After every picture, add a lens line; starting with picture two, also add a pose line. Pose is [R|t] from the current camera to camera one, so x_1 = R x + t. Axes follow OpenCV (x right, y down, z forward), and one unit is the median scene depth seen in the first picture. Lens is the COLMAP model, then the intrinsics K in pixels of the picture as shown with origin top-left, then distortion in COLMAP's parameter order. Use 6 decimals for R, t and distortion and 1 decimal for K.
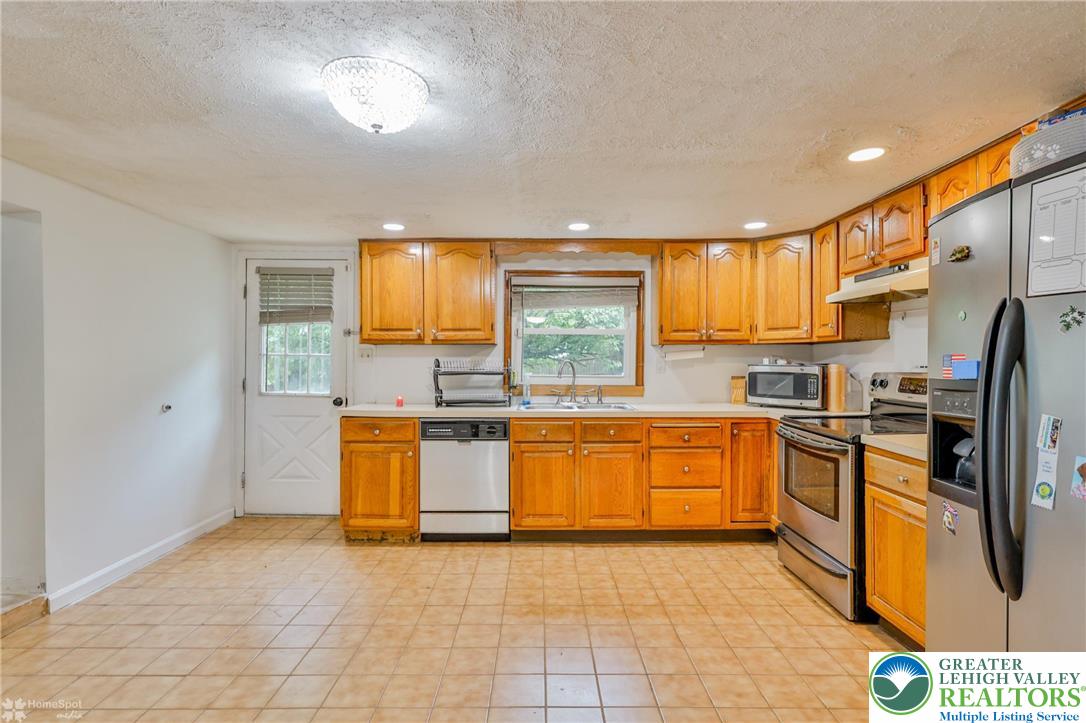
lens RADIAL K [[542.6, 0, 546.8], [0, 542.6, 384.3], [0, 0, 1]] dist [0.000869, -0.000032]
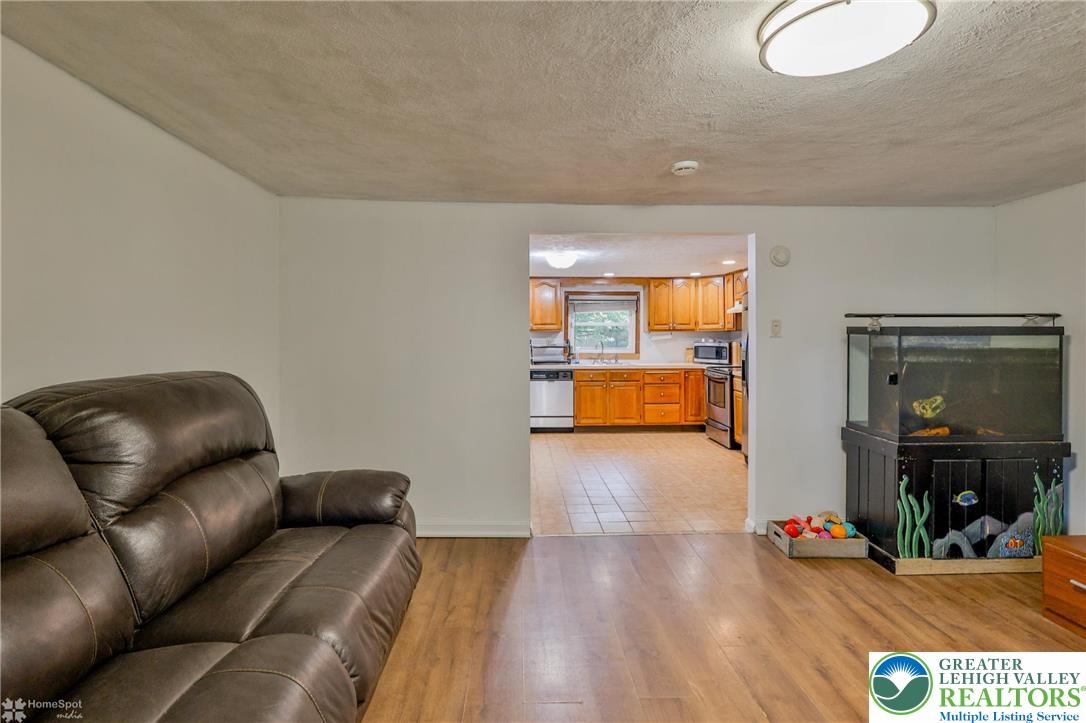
lens RADIAL K [[540.6, 0, 538.3], [0, 540.6, 349.1], [0, 0, 1]] dist [0.000288, -0.000012]
pose [[0.999899, -0.002535, 0.013974, -0.224641], [0.002820, 0.999787, -0.020446, 0.028527], [-0.013919, 0.020483, 0.999693, -0.977728]]
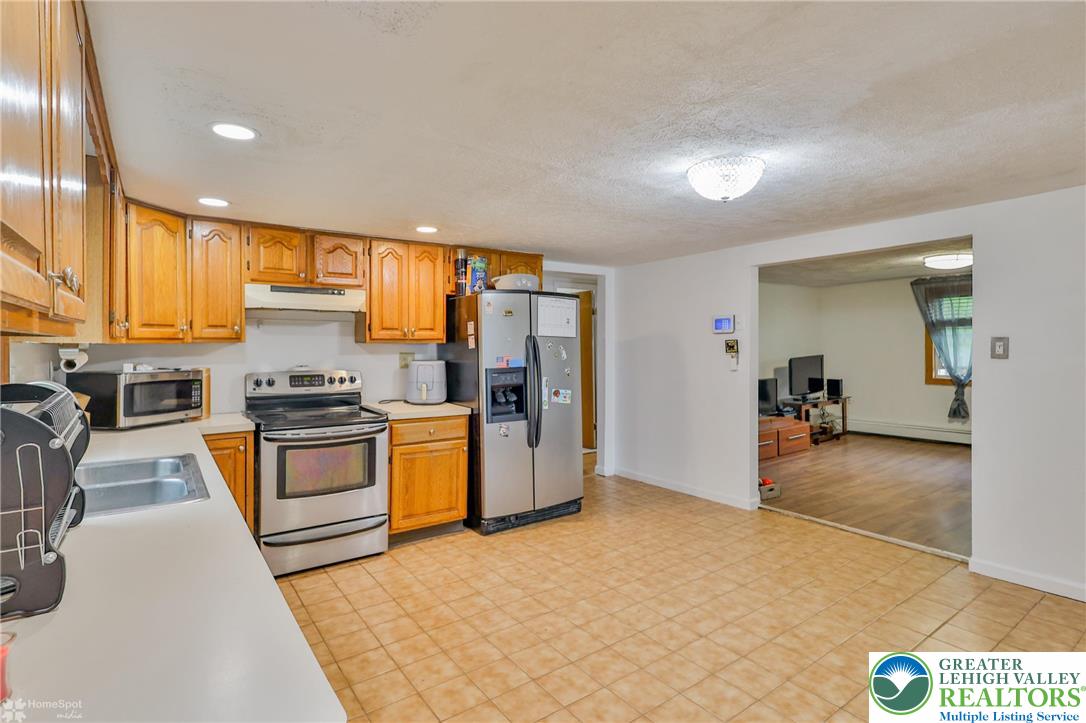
lens RADIAL K [[531.7, 0, 549.7], [0, 531.7, 359.3], [0, 0, 1]] dist [-0.001684, -0.000444]
pose [[-0.589728, -0.010934, 0.807528, -0.536186], [0.042880, 0.998074, 0.044829, -0.064105], [-0.806463, 0.061063, -0.588123, 1.011238]]
